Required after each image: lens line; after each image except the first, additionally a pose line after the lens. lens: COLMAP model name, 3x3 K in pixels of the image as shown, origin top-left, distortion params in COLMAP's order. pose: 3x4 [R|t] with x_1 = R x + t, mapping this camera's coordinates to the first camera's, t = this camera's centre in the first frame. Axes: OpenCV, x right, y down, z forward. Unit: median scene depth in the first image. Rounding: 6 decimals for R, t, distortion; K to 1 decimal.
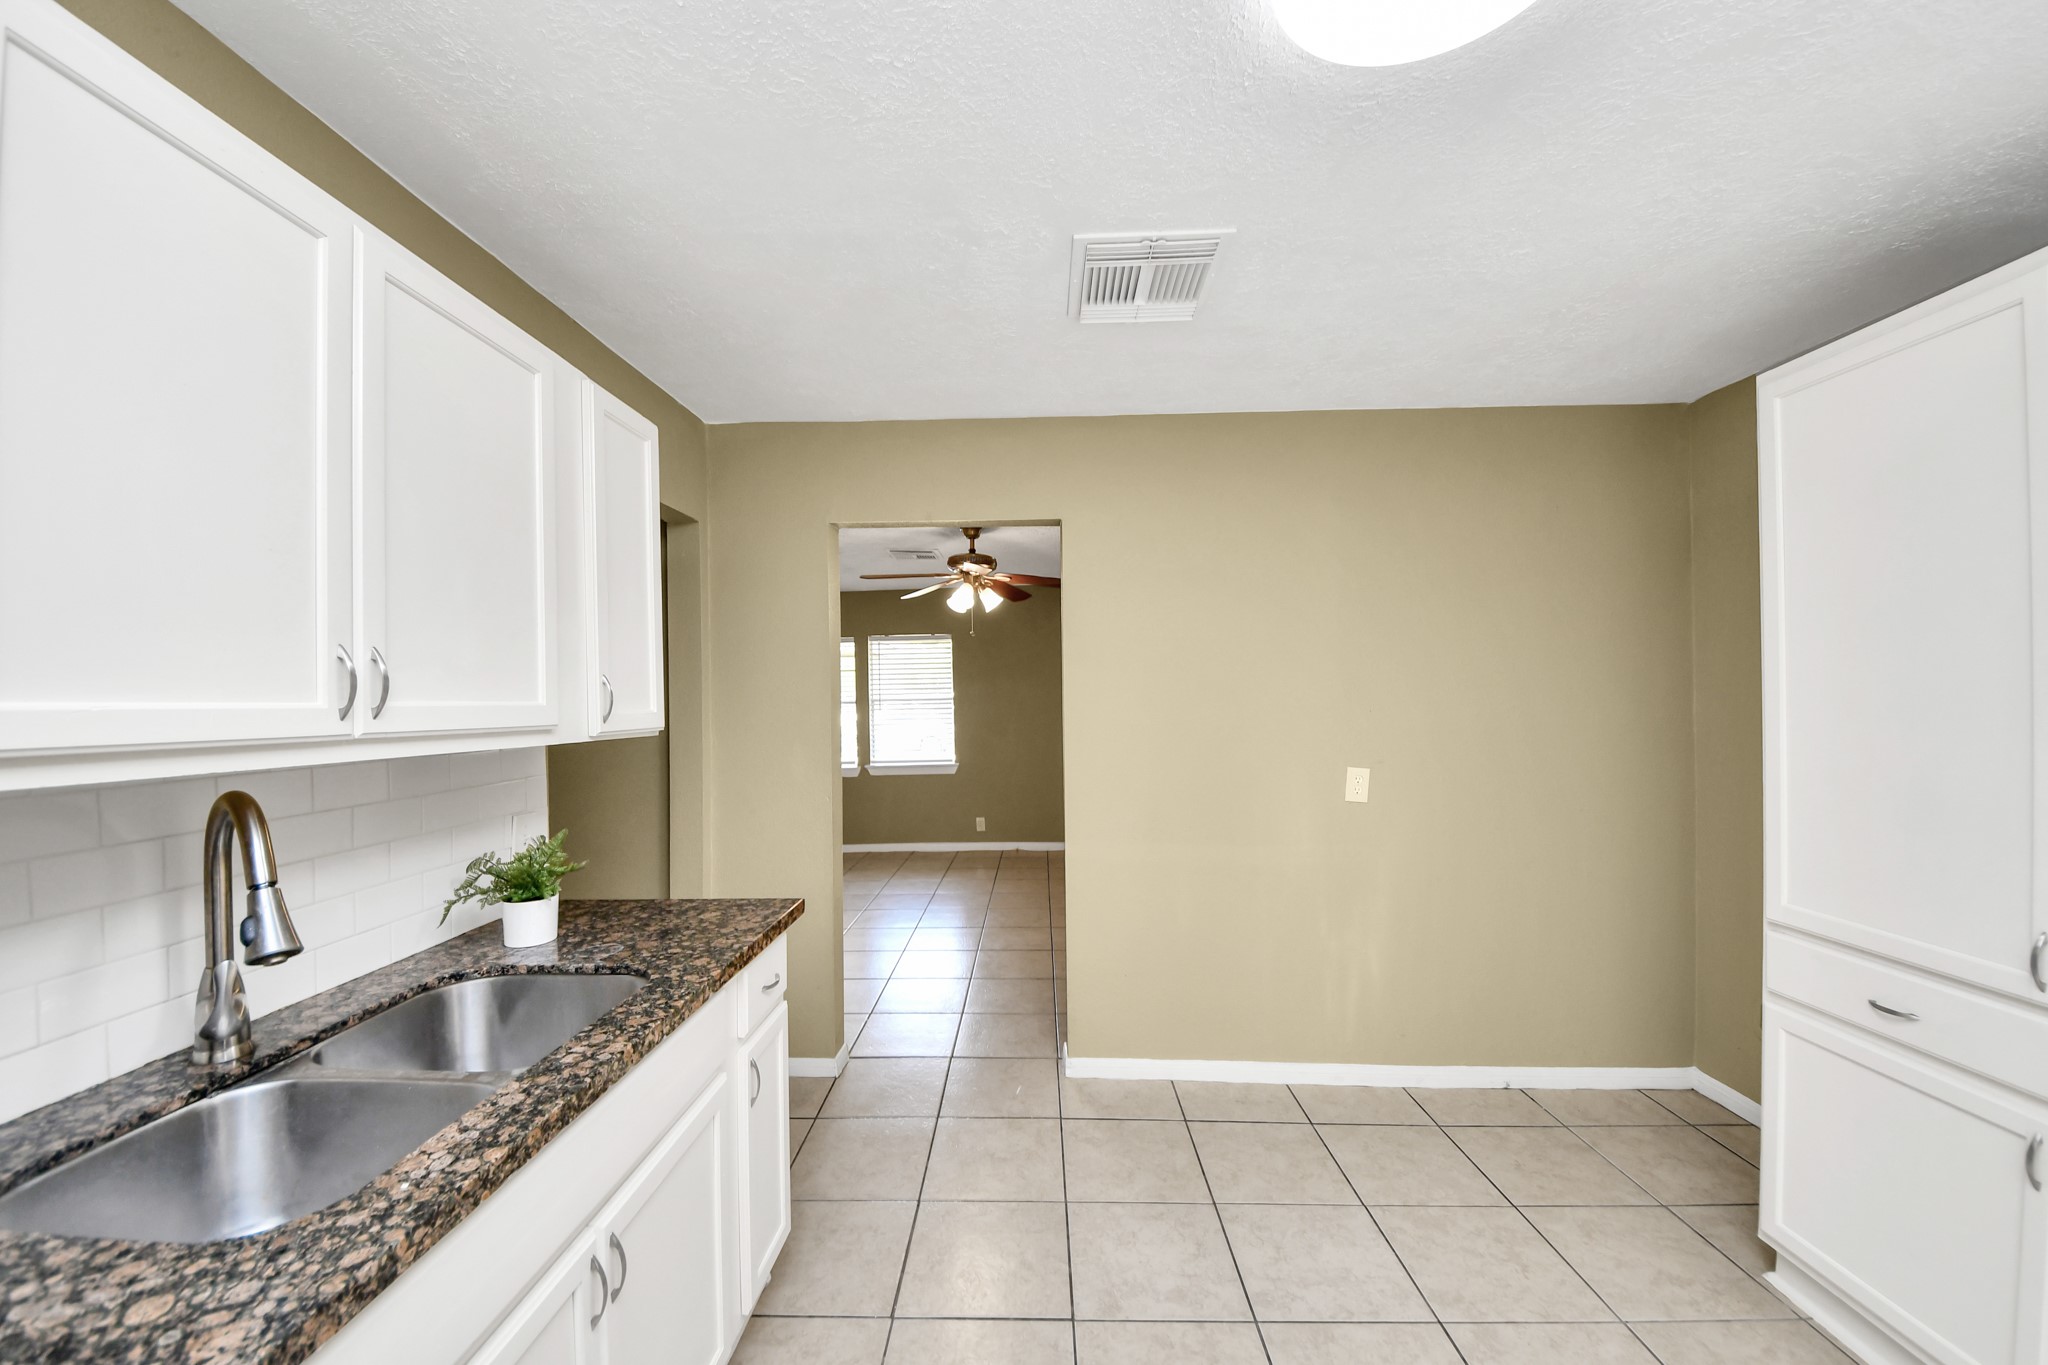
lens RADIAL K [[727.7, 0, 1023.9], [0, 727.7, 695.5], [0, 0, 1]] dist [0.051967, -0.024072]
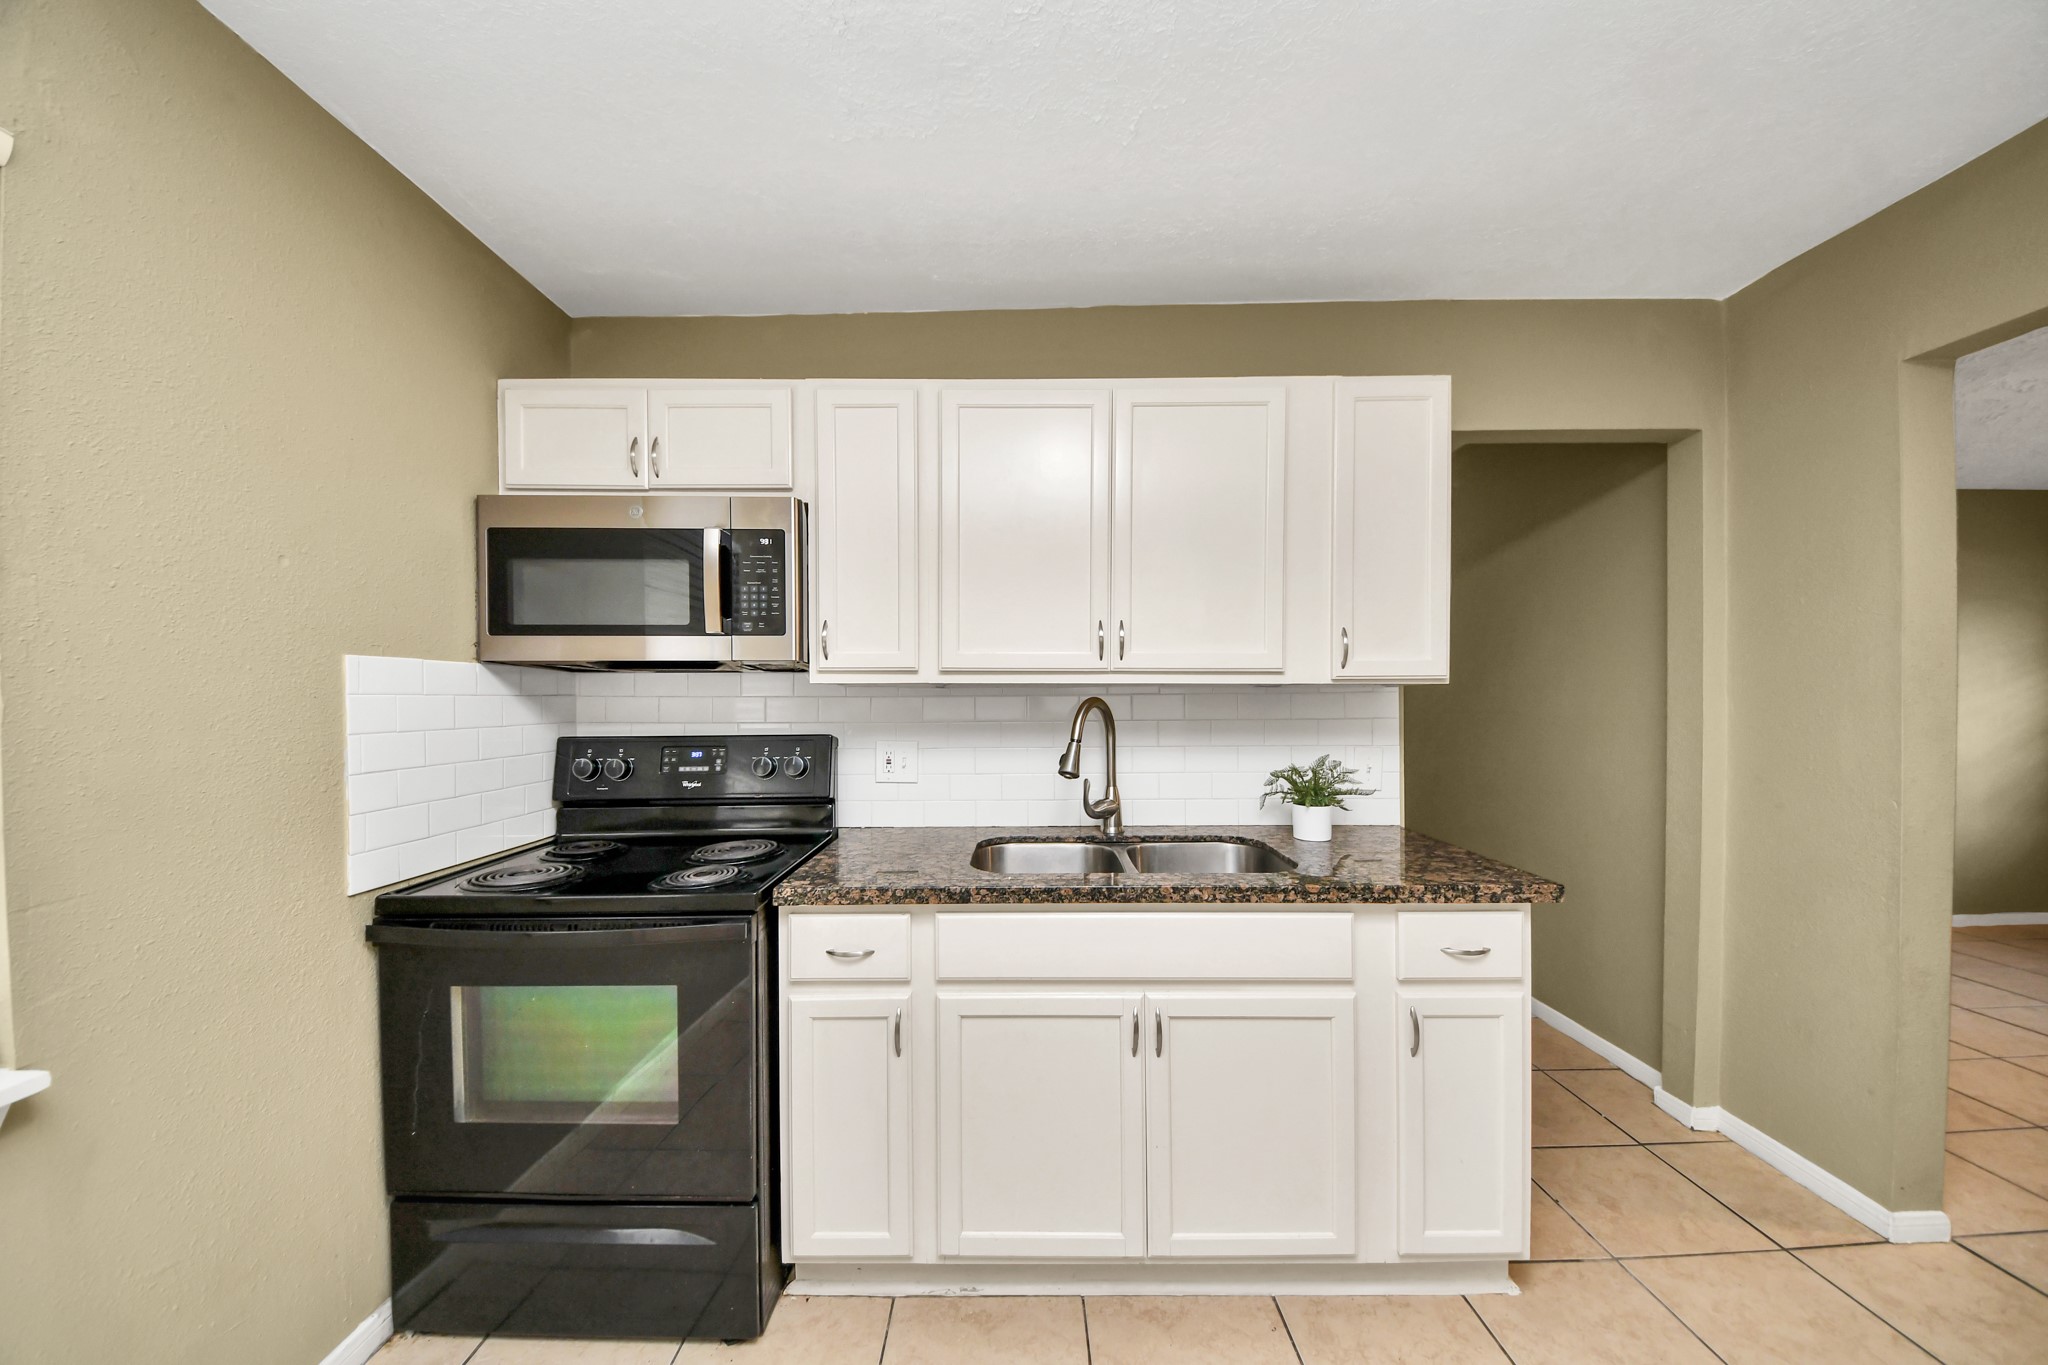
lens RADIAL K [[727.7, 0, 1023.9], [0, 727.7, 695.5], [0, 0, 1]] dist [0.051967, -0.024072]
pose [[0.023671, 0.013524, -0.999628, 0.763181], [-0.000143, 0.999909, 0.013525, 0.076897], [0.999720, -0.000177, 0.023670, 0.576239]]
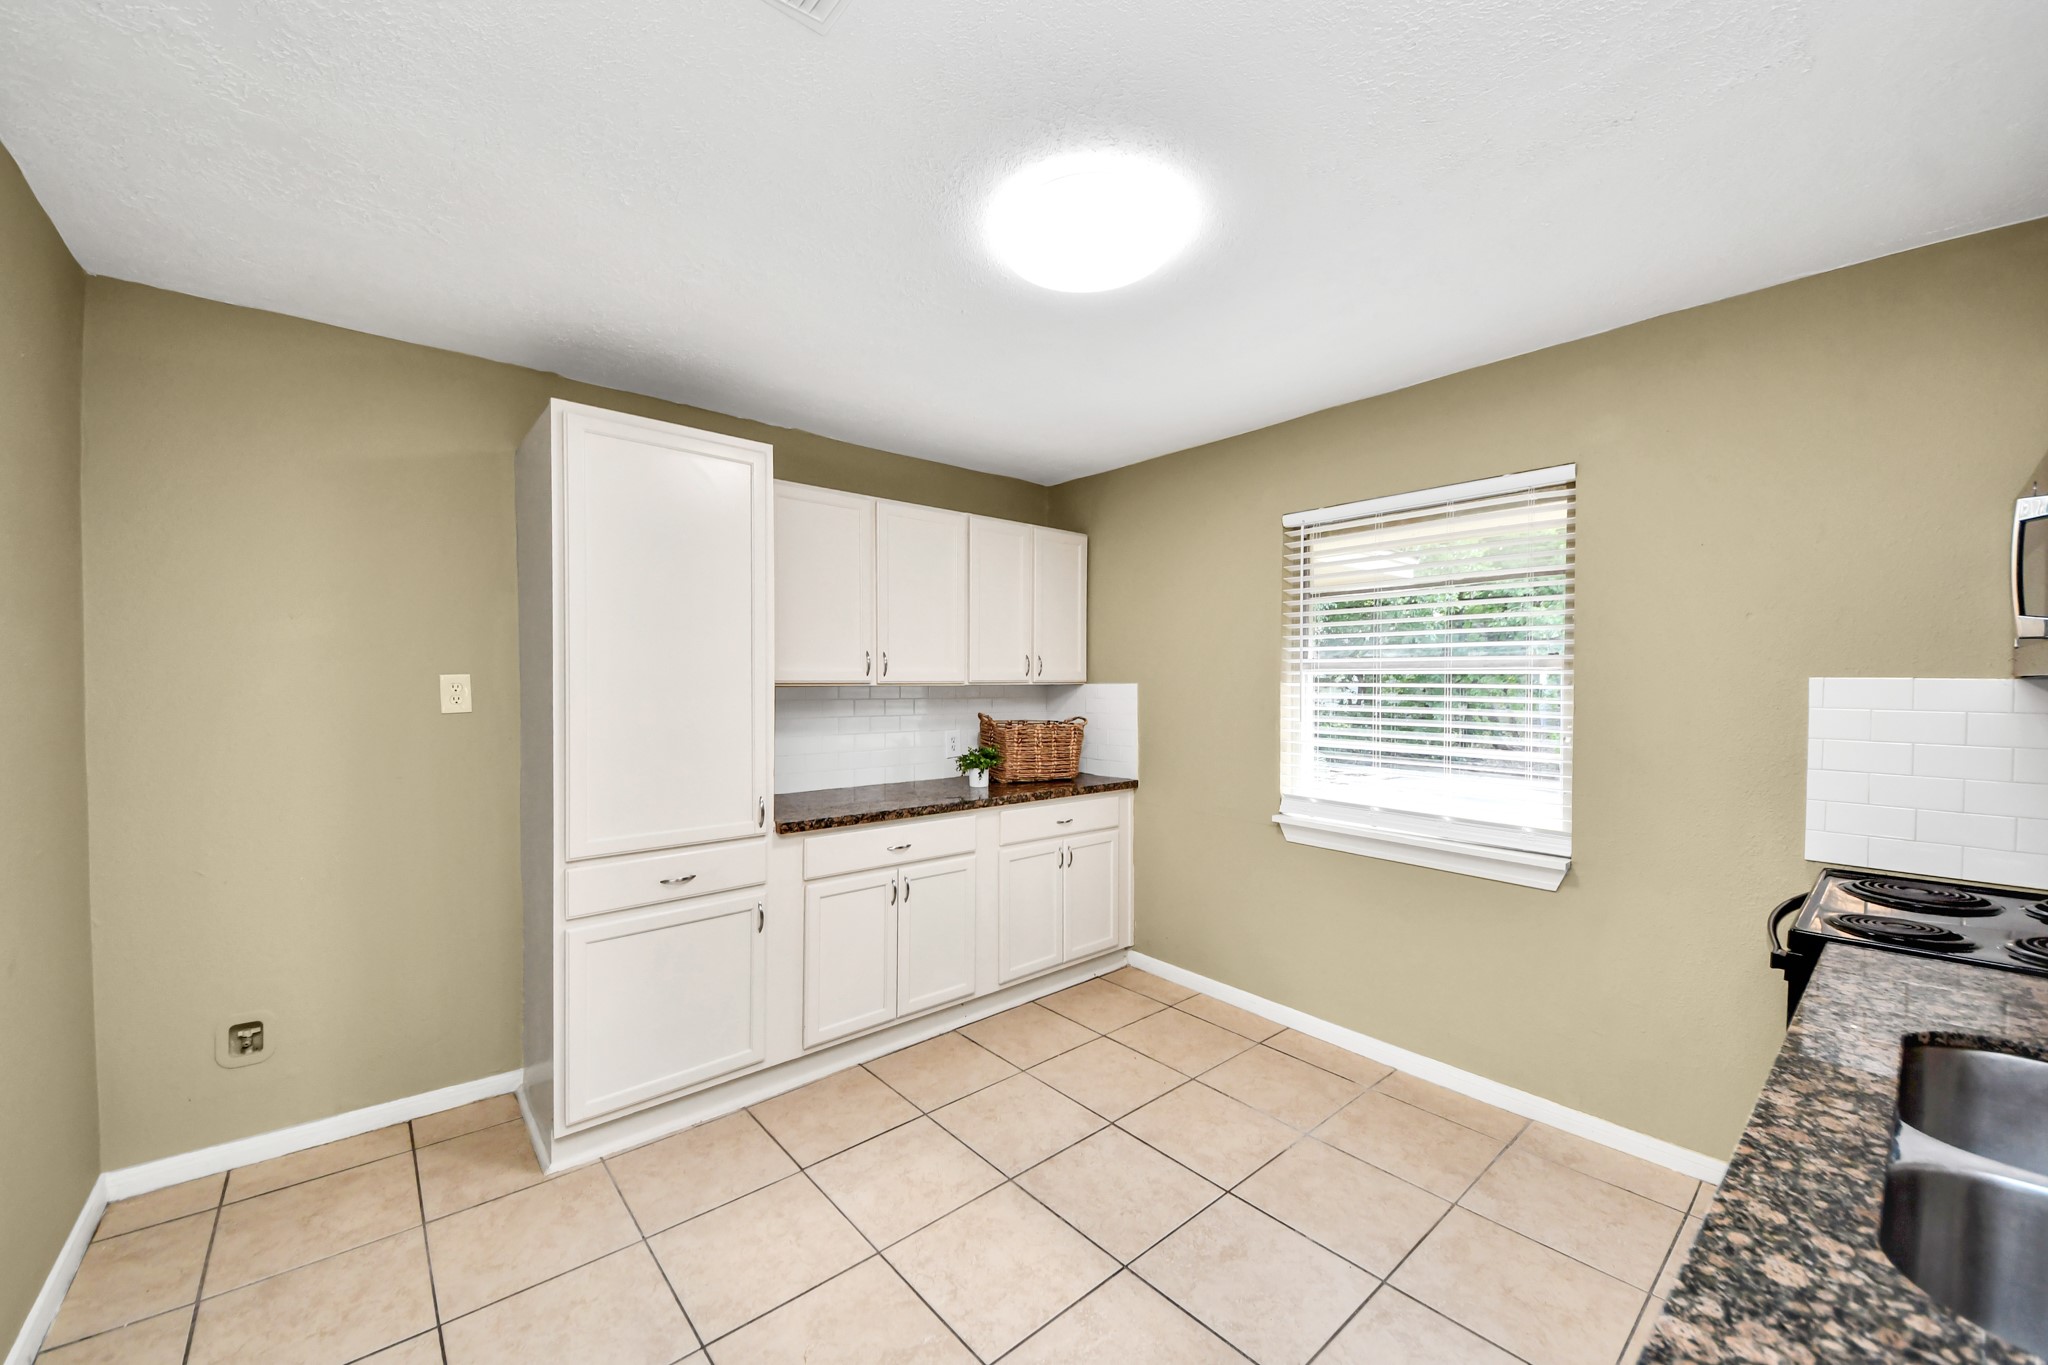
lens RADIAL K [[727.7, 0, 1023.9], [0, 727.7, 695.5], [0, 0, 1]] dist [0.051967, -0.024072]
pose [[-0.653559, -0.003939, 0.756865, -0.531662], [0.003198, 0.999963, 0.007965, 0.049360], [-0.756869, 0.007626, -0.653522, 1.774559]]
